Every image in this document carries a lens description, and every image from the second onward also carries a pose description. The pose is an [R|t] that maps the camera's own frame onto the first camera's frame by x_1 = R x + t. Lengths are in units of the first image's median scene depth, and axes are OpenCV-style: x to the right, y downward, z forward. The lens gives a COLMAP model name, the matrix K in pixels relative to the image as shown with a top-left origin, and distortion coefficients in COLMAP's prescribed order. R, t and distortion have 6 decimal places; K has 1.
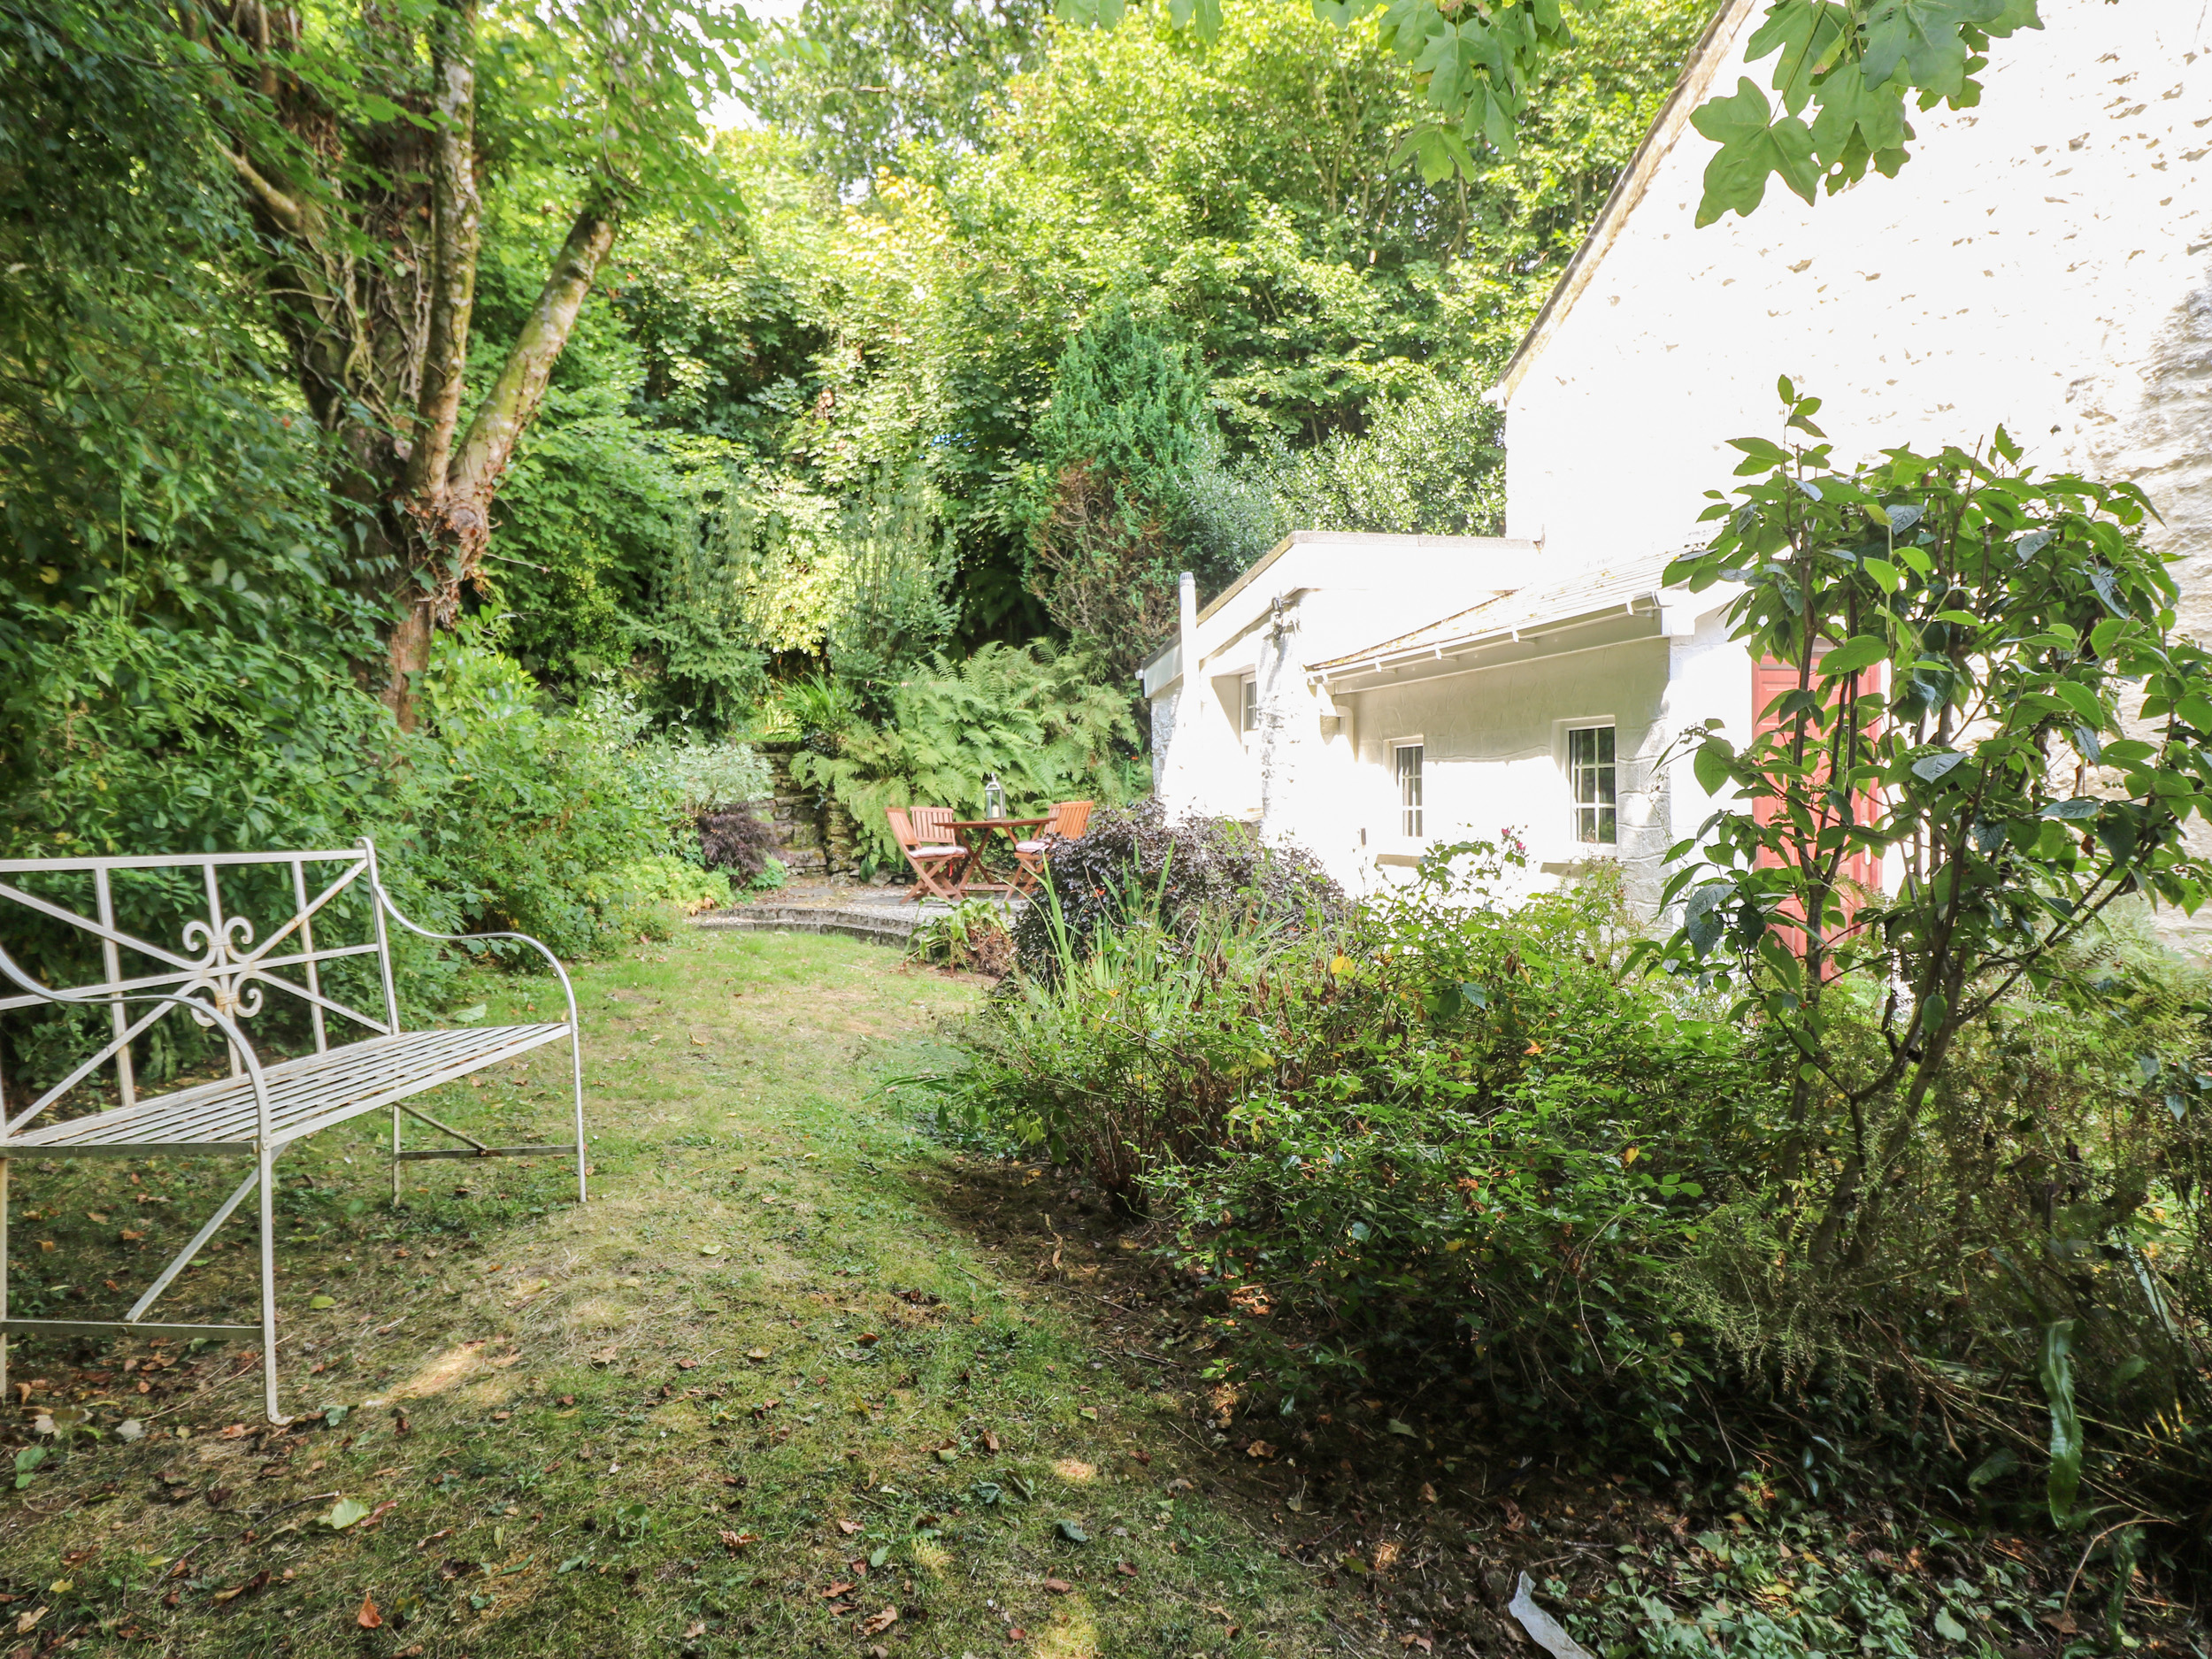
lens RADIAL K [[1202.5, 0, 1106.0], [0, 1202.5, 829.5], [0, 0, 1]] dist [0.000851, -0.001651]
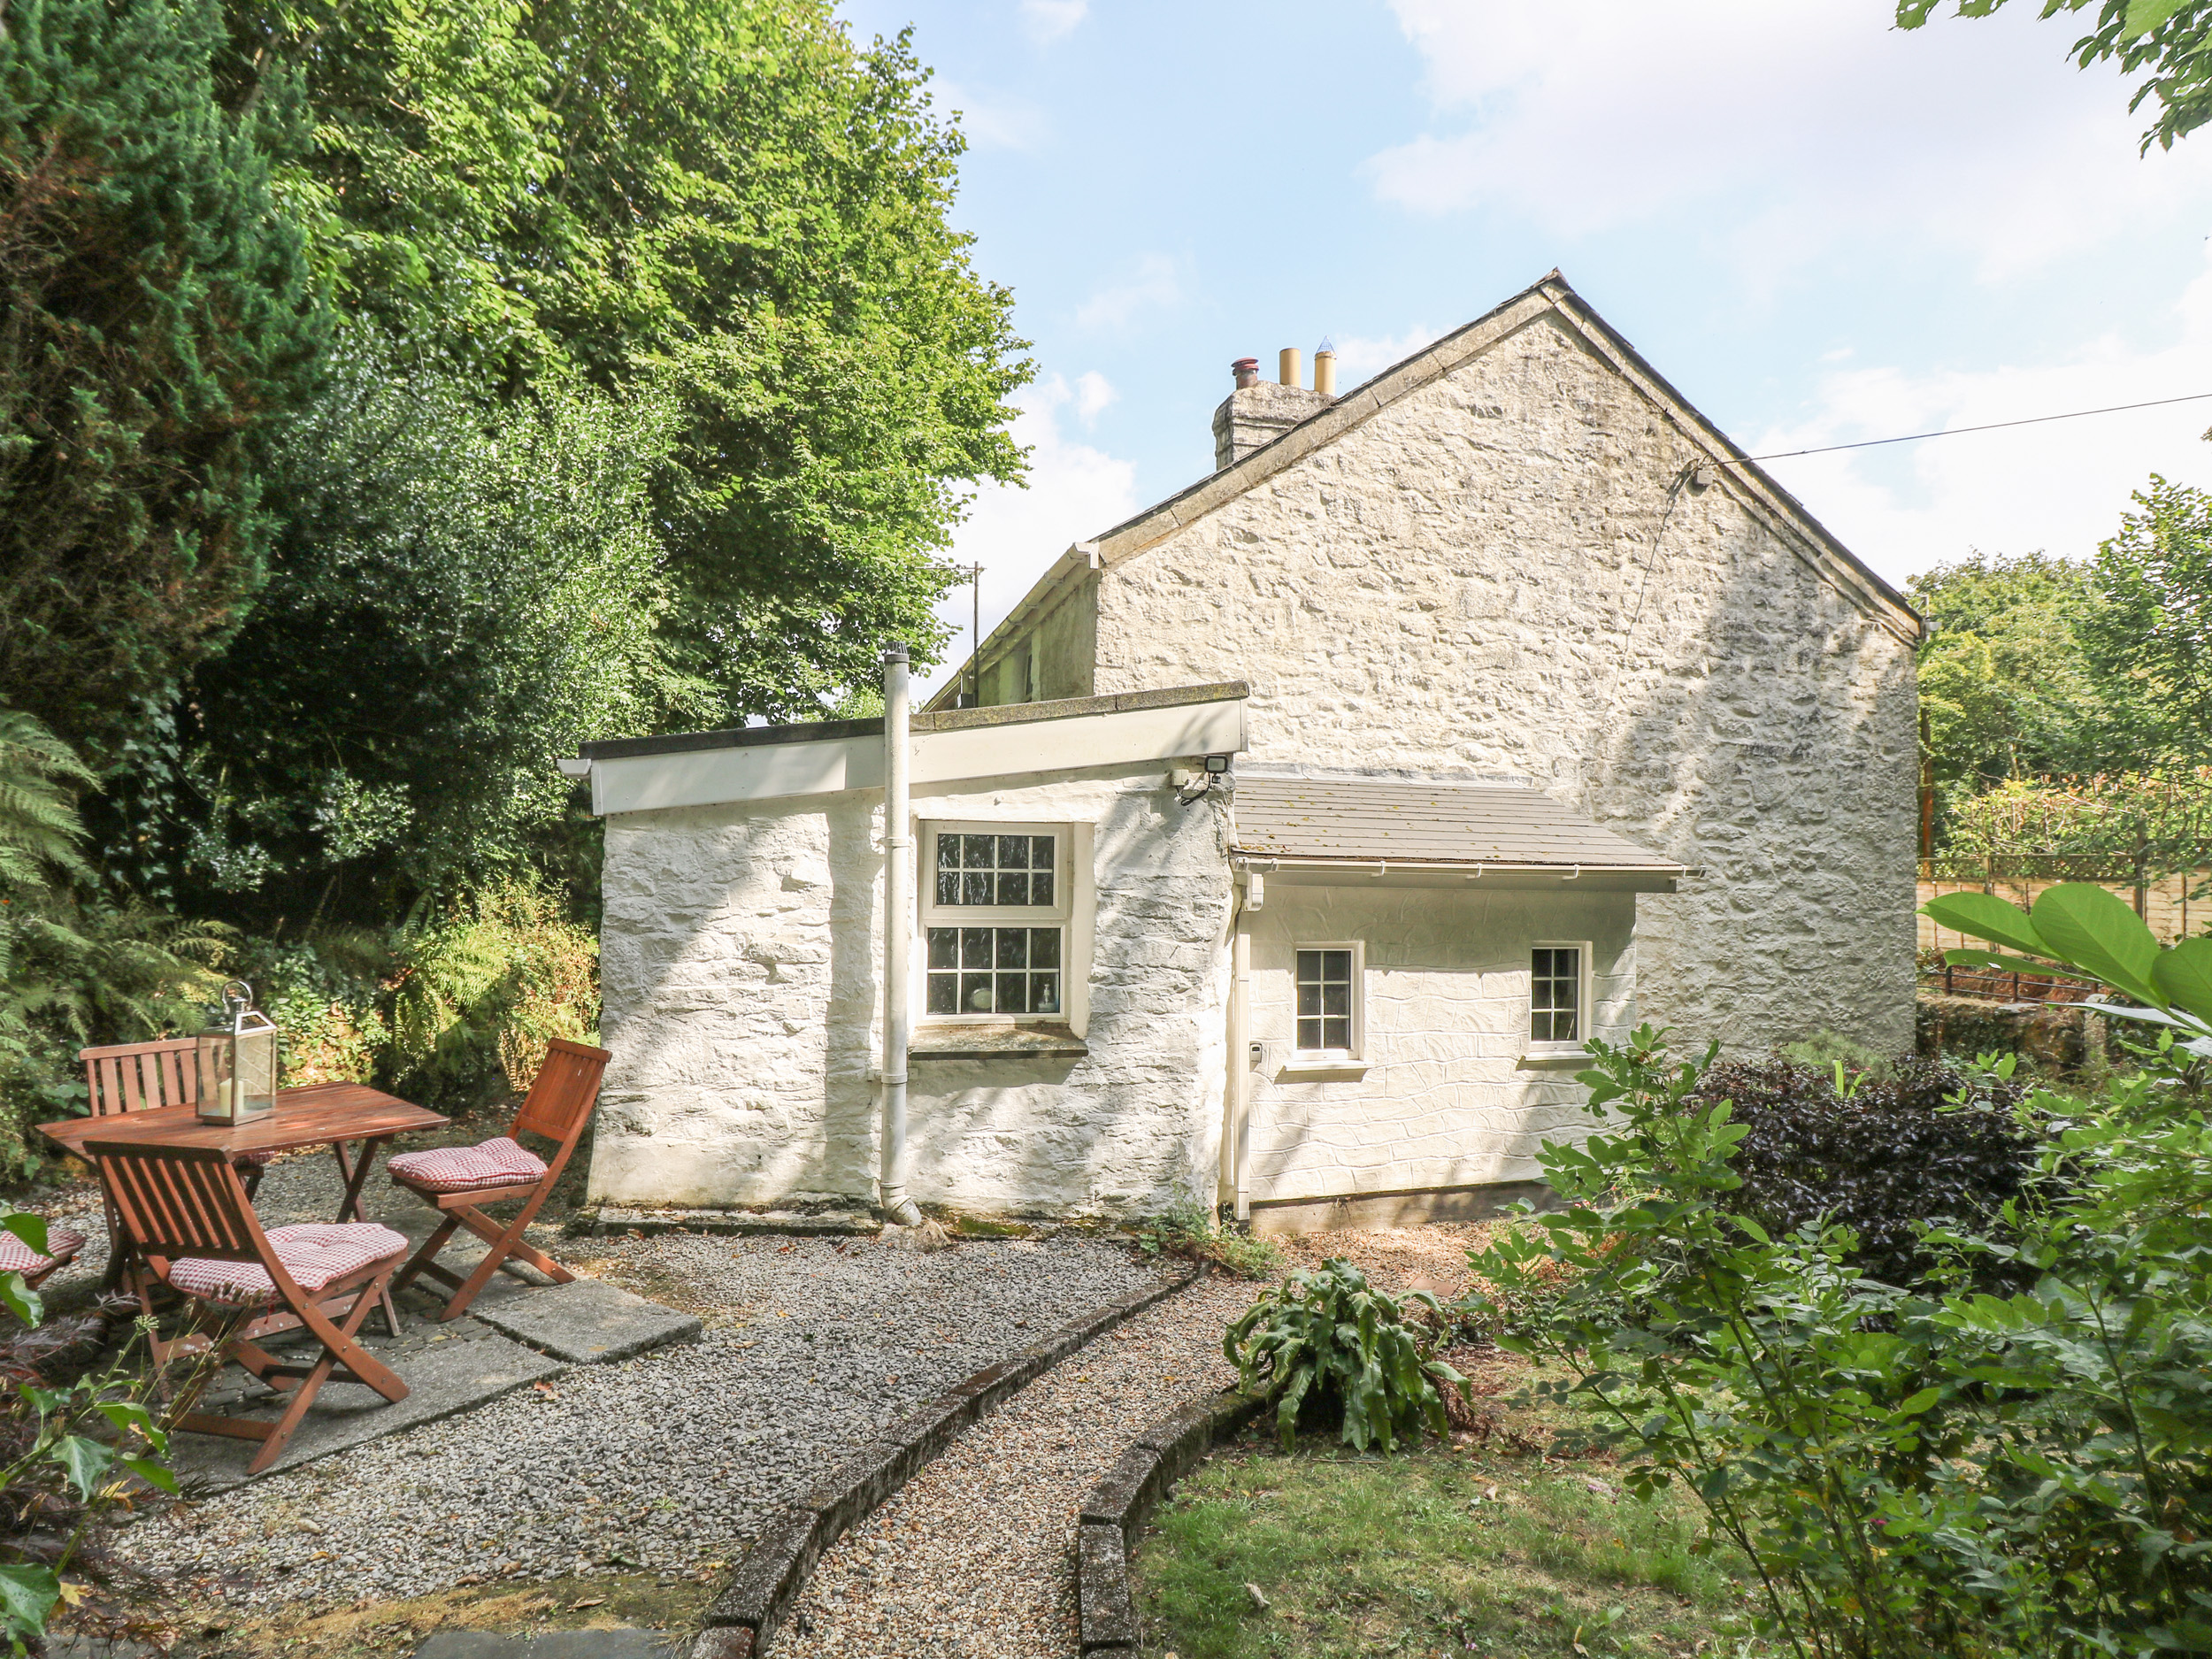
lens RADIAL K [[1202.5, 0, 1106.0], [0, 1202.5, 829.5], [0, 0, 1]] dist [0.000851, -0.001651]
pose [[0.014670, 0.062017, 0.997967, -0.394545], [0.003667, 0.998065, -0.062076, -0.060435], [-0.999886, 0.004570, 0.014414, 0.662078]]
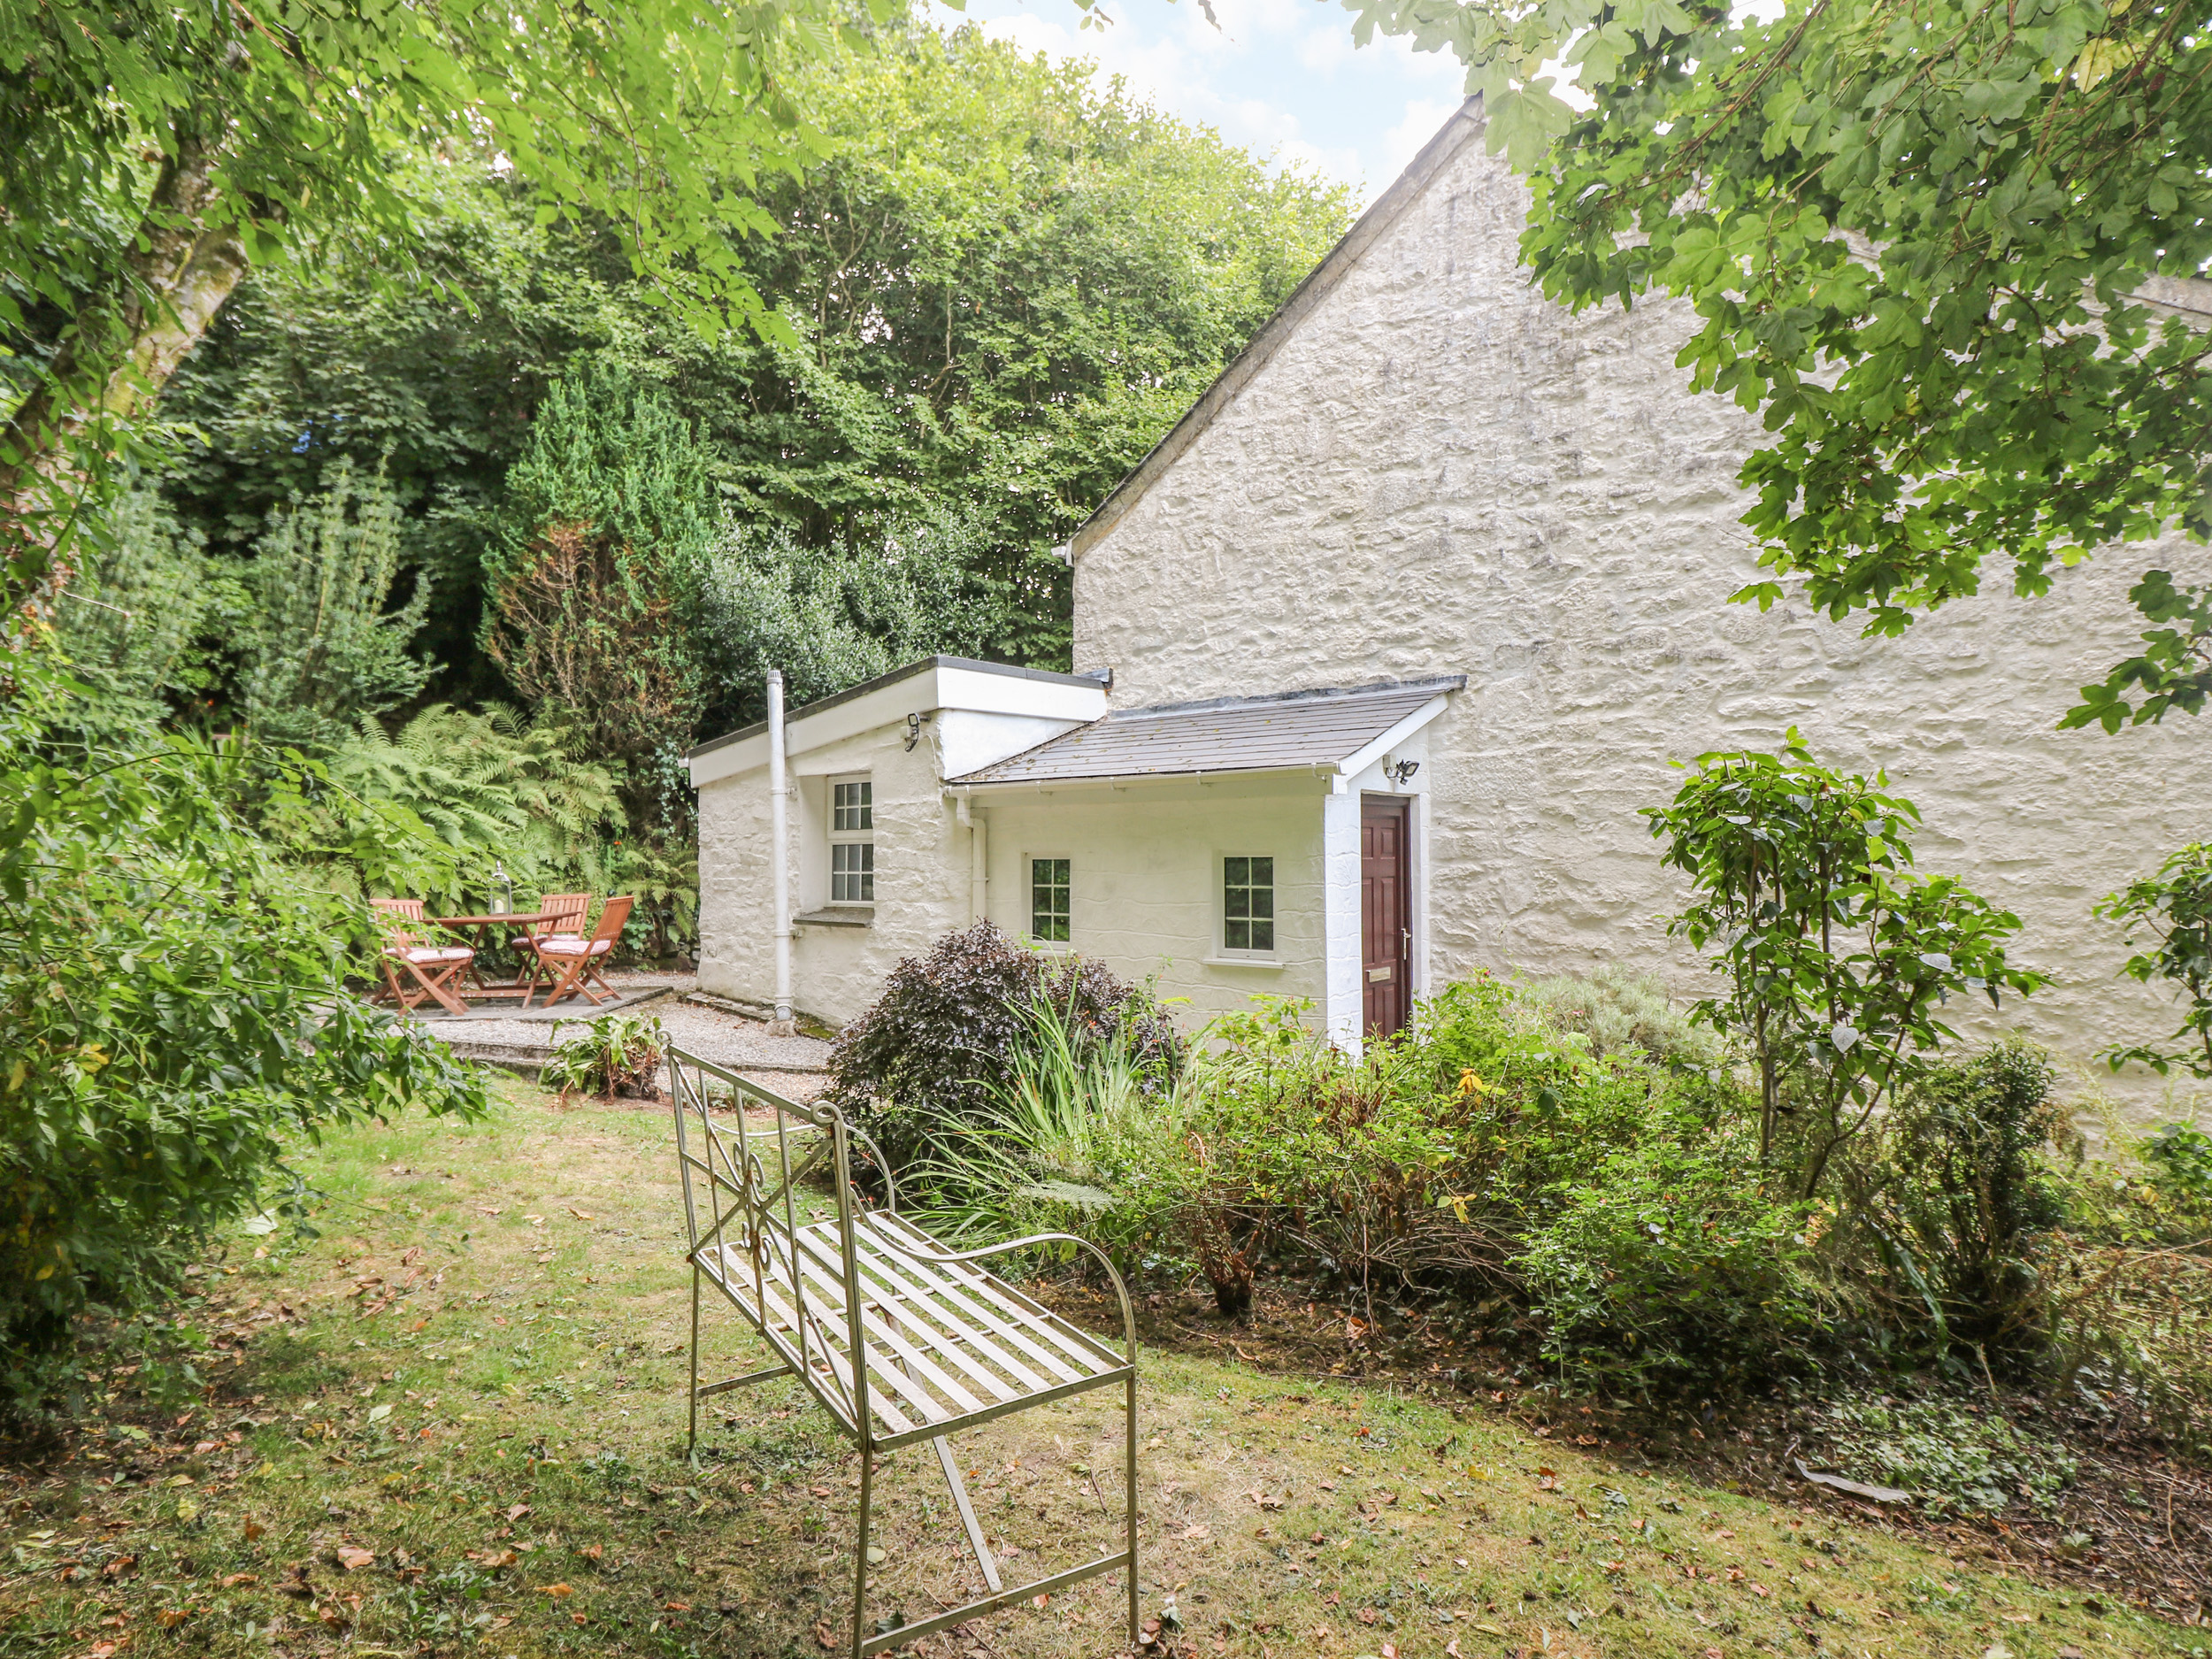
lens RADIAL K [[1202.5, 0, 1106.0], [0, 1202.5, 829.5], [0, 0, 1]] dist [0.000851, -0.001651]
pose [[0.832010, 0.033527, 0.553746, -0.184902], [-0.002592, 0.998396, -0.056554, -0.019615], [-0.554754, 0.045619, 0.830763, 0.021909]]
